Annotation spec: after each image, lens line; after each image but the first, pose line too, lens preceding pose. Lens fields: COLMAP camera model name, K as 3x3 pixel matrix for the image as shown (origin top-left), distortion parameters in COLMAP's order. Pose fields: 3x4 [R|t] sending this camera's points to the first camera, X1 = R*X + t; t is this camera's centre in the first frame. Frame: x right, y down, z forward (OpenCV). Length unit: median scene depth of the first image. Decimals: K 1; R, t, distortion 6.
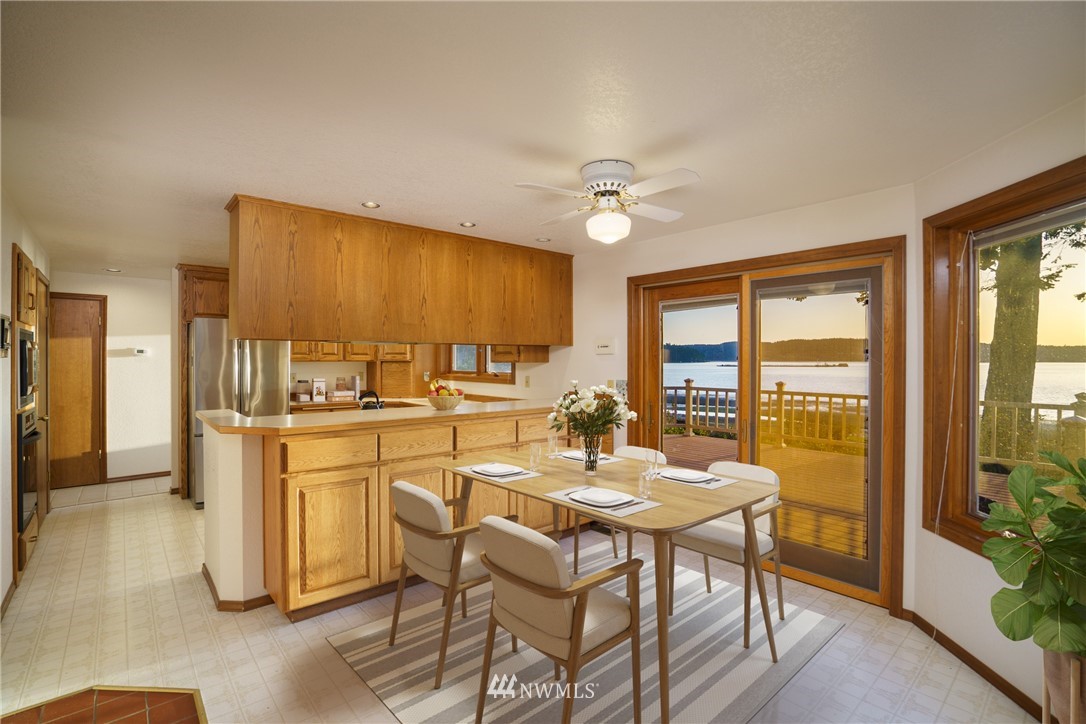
lens RADIAL K [[508.7, 0, 545.5], [0, 508.7, 359.5], [0, 0, 1]] dist [-0.024926, 0.001633]
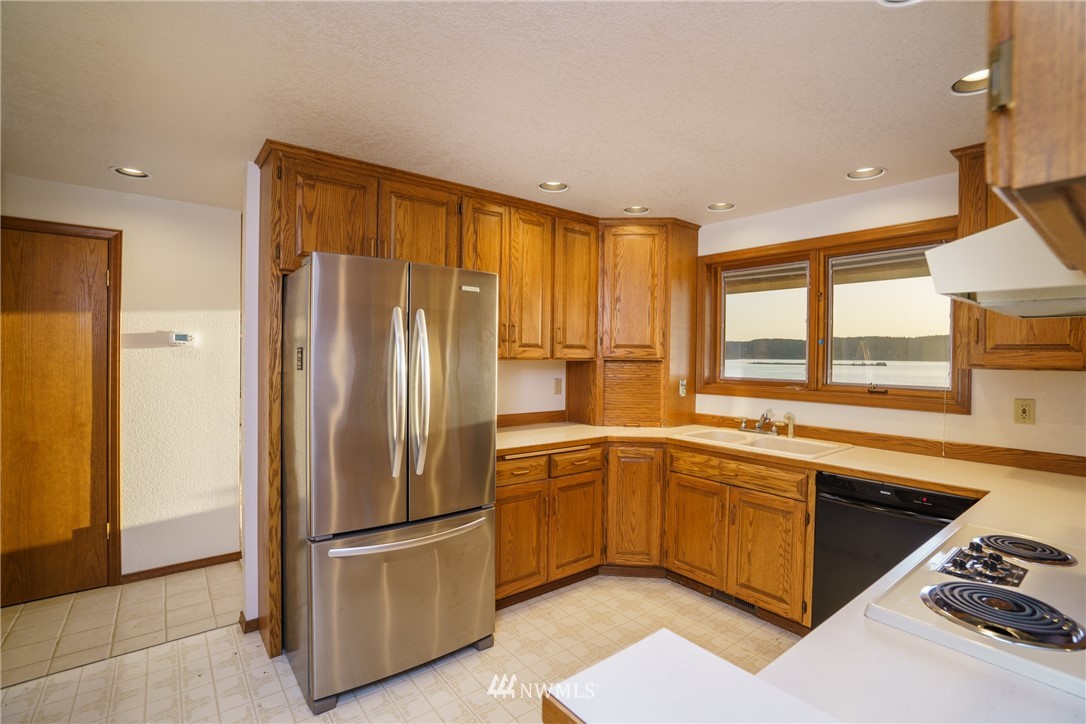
lens RADIAL K [[508.7, 0, 542.4], [0, 508.7, 361.6], [0, 0, 1]] dist [-0.024926, 0.001633]
pose [[0.998618, 0.010497, -0.051492, -0.422298], [-0.009824, 0.999863, 0.013309, -0.001418], [0.051624, -0.012785, 0.998585, 0.515976]]
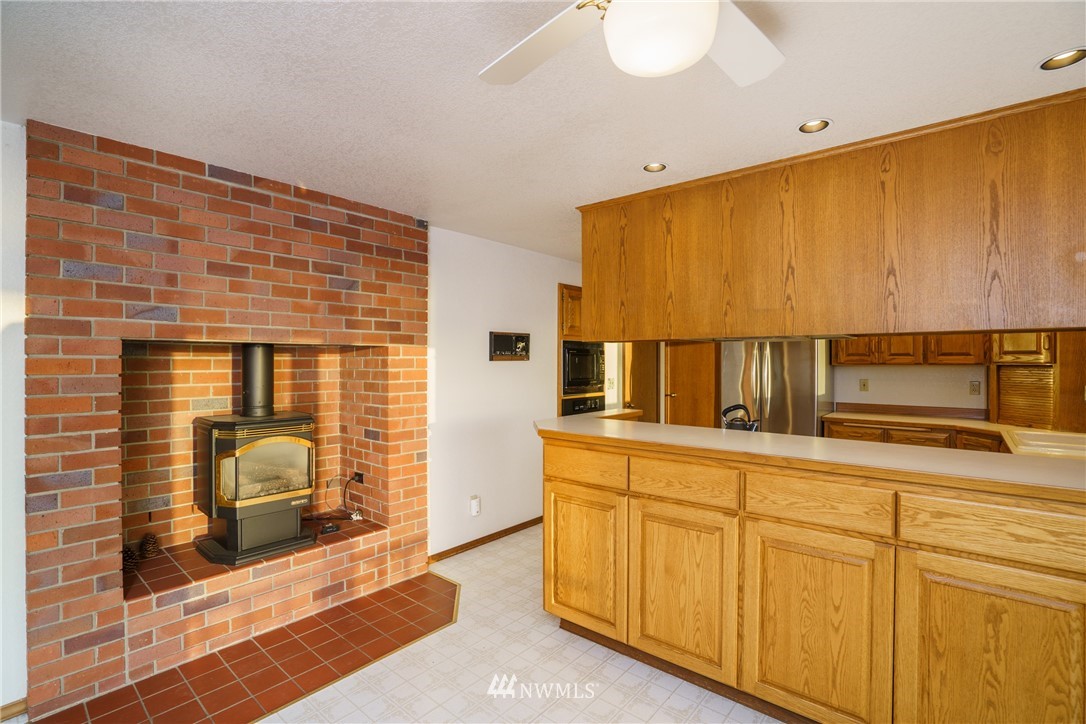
lens RADIAL K [[508.7, 0, 525.2], [0, 508.7, 362.9], [0, 0, 1]] dist [-0.024926, 0.001633]
pose [[0.143690, 0.004274, -0.989614, 0.233324], [-0.001153, 0.999991, 0.004152, -0.001267], [0.989622, 0.000544, 0.143693, 0.389127]]
